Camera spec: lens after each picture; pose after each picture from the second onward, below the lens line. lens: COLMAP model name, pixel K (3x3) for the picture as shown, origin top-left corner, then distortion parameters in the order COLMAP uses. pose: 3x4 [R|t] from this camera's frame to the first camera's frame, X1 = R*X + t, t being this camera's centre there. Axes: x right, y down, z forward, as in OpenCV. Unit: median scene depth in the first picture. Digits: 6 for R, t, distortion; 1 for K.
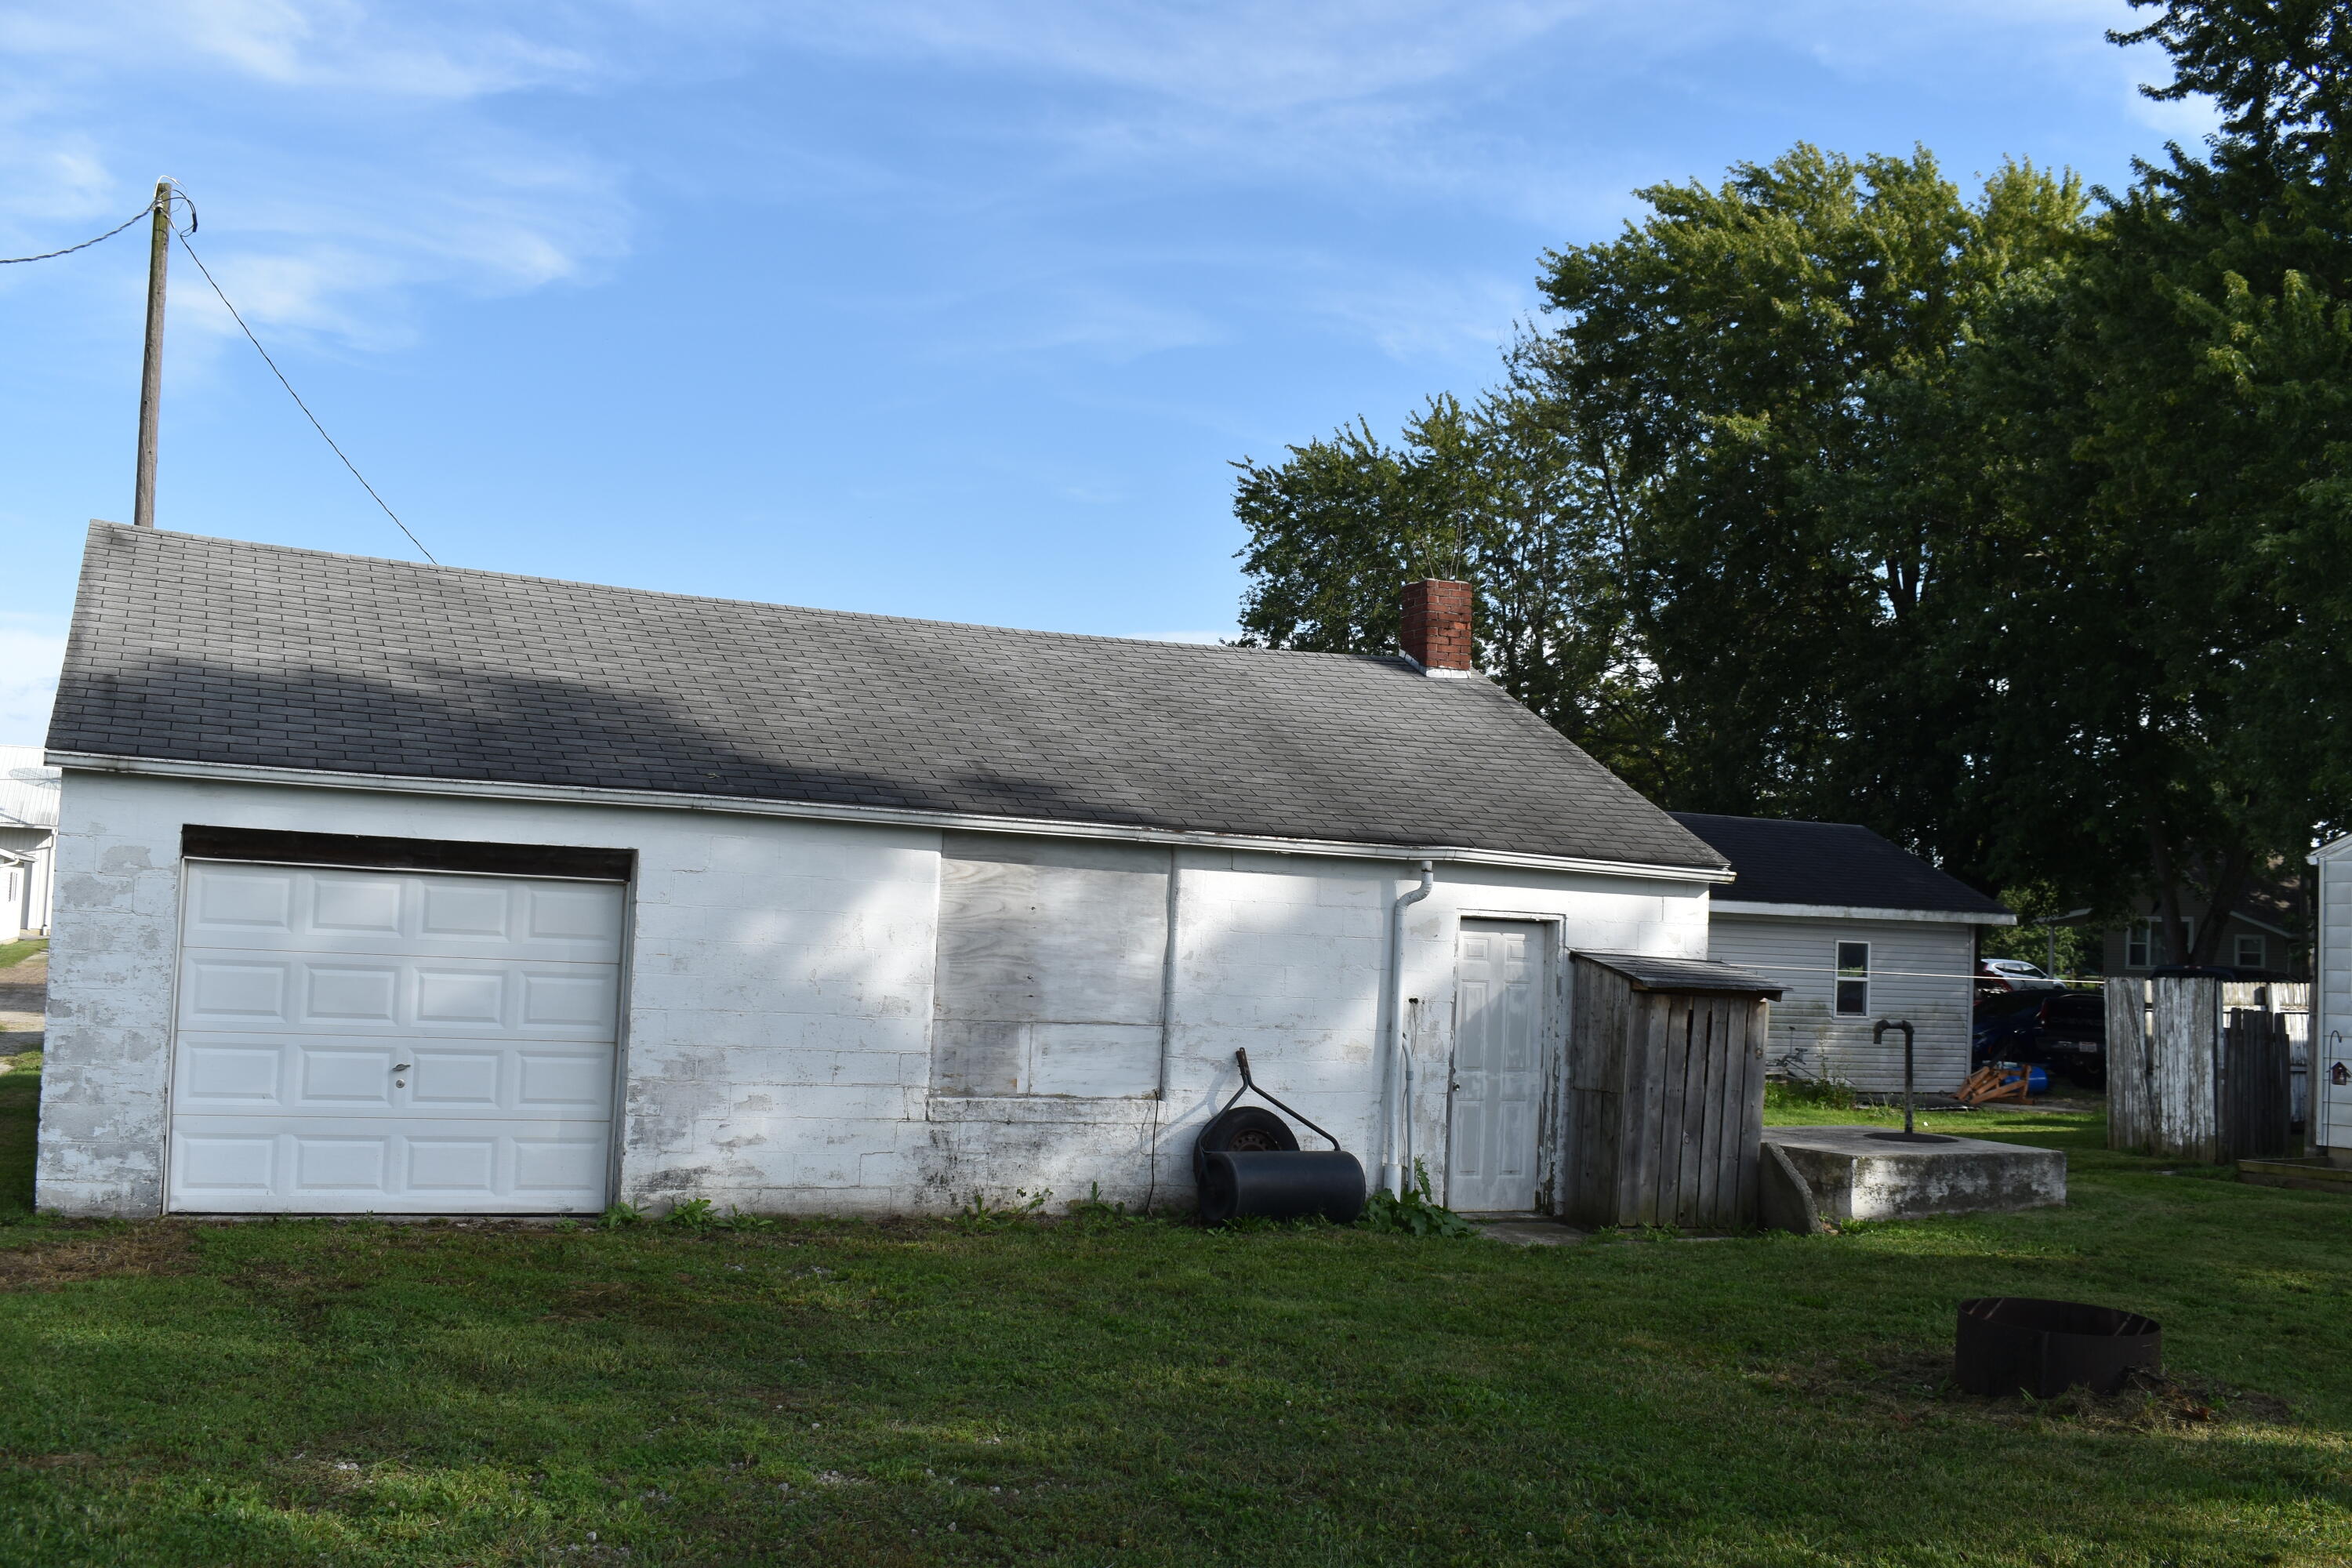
lens RADIAL K [[2220.3, 0, 1178.9], [0, 2220.3, 788.3], [0, 0, 1]] dist [-0.038681, 0.000000]
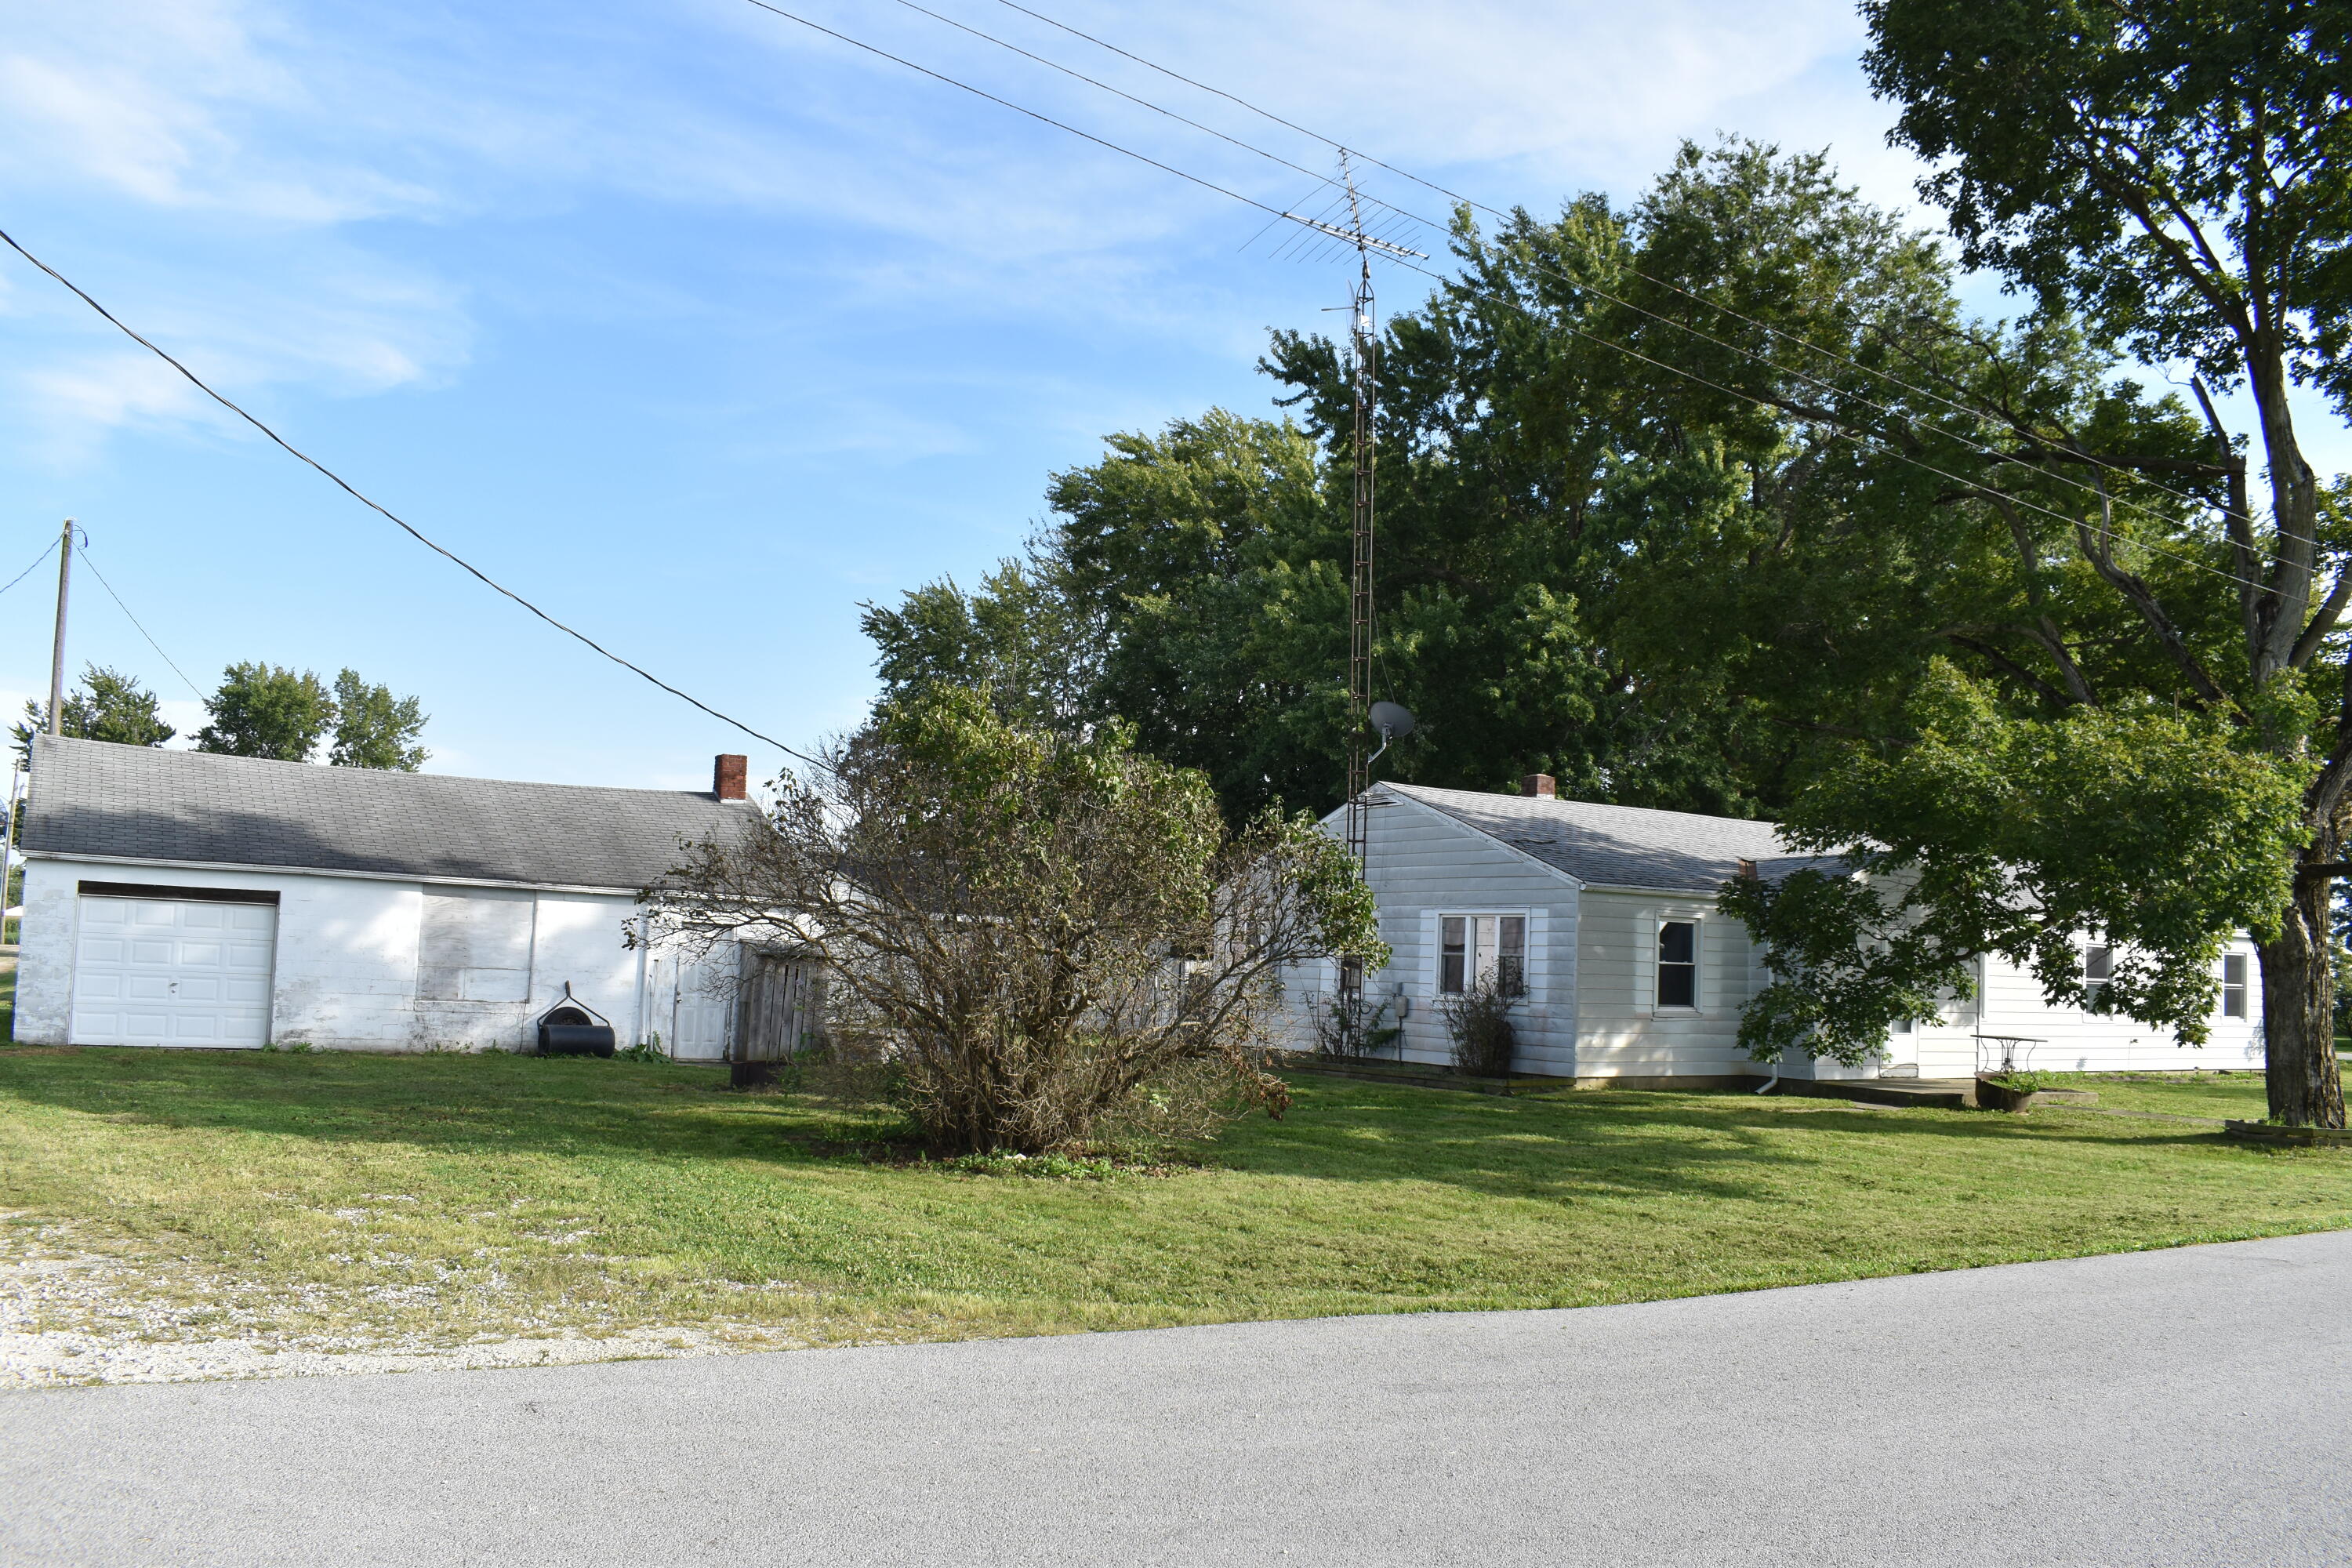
lens RADIAL K [[1953.2, 0, 1172.8], [0, 1953.2, 783.7], [0, 0, 1]] dist [-0.054856, 0.007501]
pose [[0.994930, 0.007355, 0.100300, 0.429141], [-0.005244, 0.999759, -0.021296, -0.041653], [-0.100433, 0.020662, 0.994729, -0.986942]]
